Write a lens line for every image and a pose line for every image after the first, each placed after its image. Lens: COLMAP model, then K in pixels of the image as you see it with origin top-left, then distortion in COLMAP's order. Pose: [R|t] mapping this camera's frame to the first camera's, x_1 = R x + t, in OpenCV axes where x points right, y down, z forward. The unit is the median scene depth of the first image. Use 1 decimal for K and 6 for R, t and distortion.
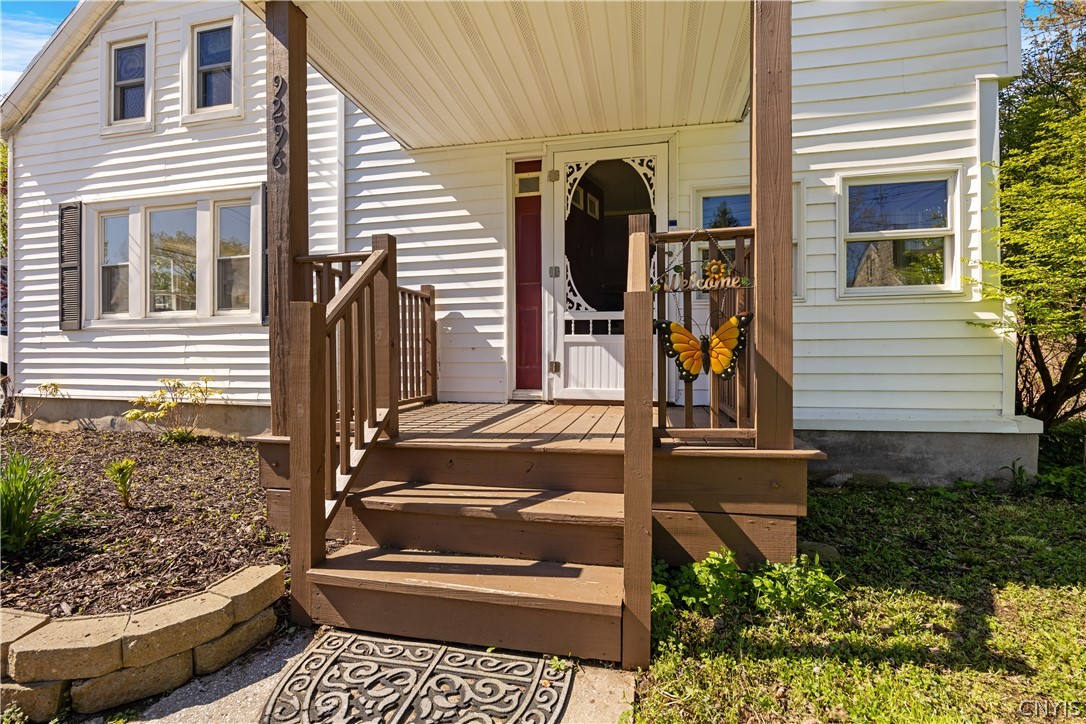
lens RADIAL K [[494.5, 0, 542.5], [0, 494.5, 364.8], [0, 0, 1]] dist [-0.015869, -0.000394]
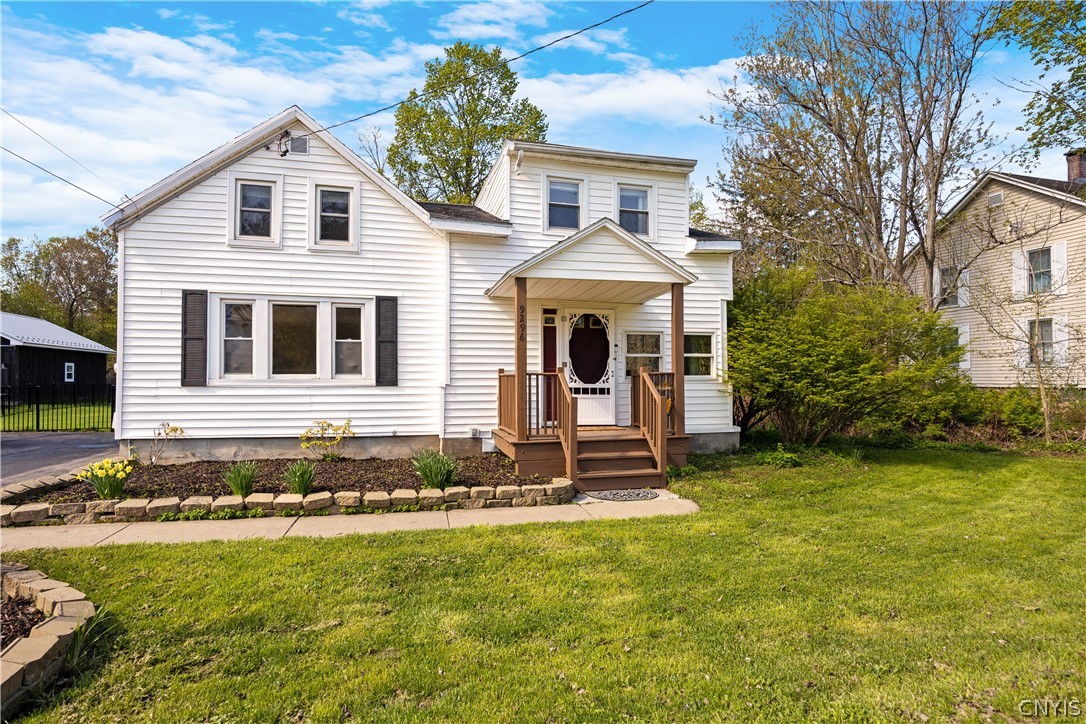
lens RADIAL K [[576.7, 0, 543.0], [0, 576.7, 362.0], [0, 0, 1]] dist [-0.000530, -0.000117]
pose [[0.896233, 0.018268, 0.443208, -1.068649], [0.001590, 0.999013, -0.044391, -0.083657], [-0.443582, 0.040489, 0.895319, -1.079257]]
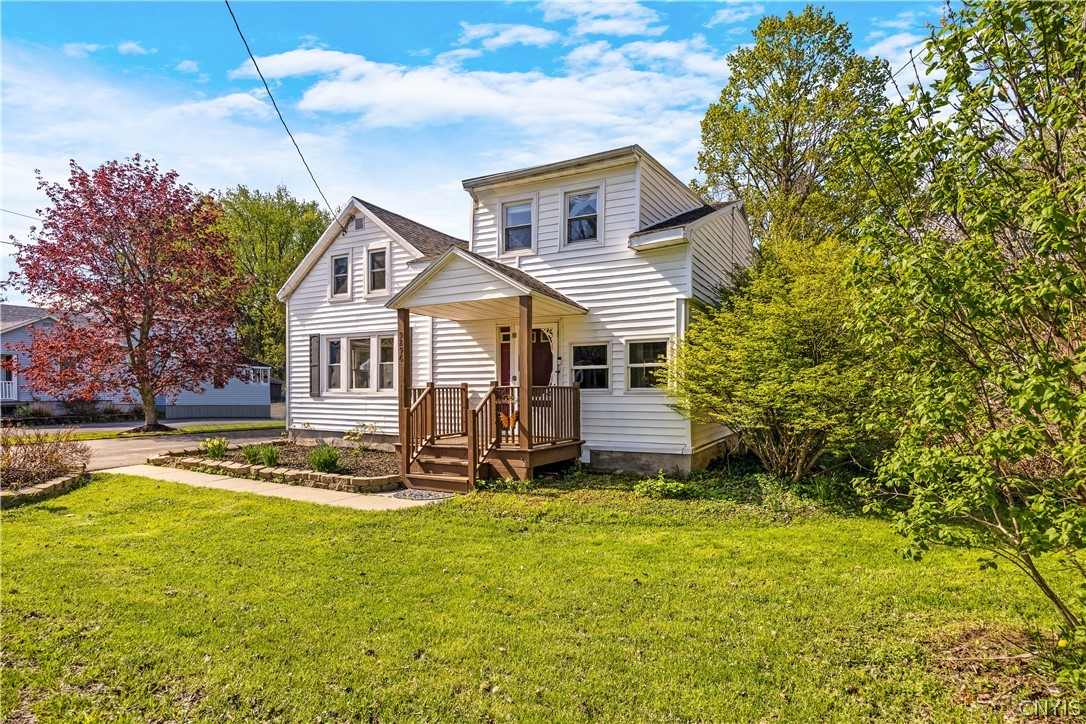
lens RADIAL K [[583.8, 0, 539.6], [0, 583.8, 395.2], [0, 0, 1]] dist [0.000901, -0.000002]
pose [[0.957335, 0.004207, -0.288948, 0.845650], [-0.005233, 0.999982, -0.002779, -0.096709], [0.288932, 0.004172, 0.957341, -1.411835]]
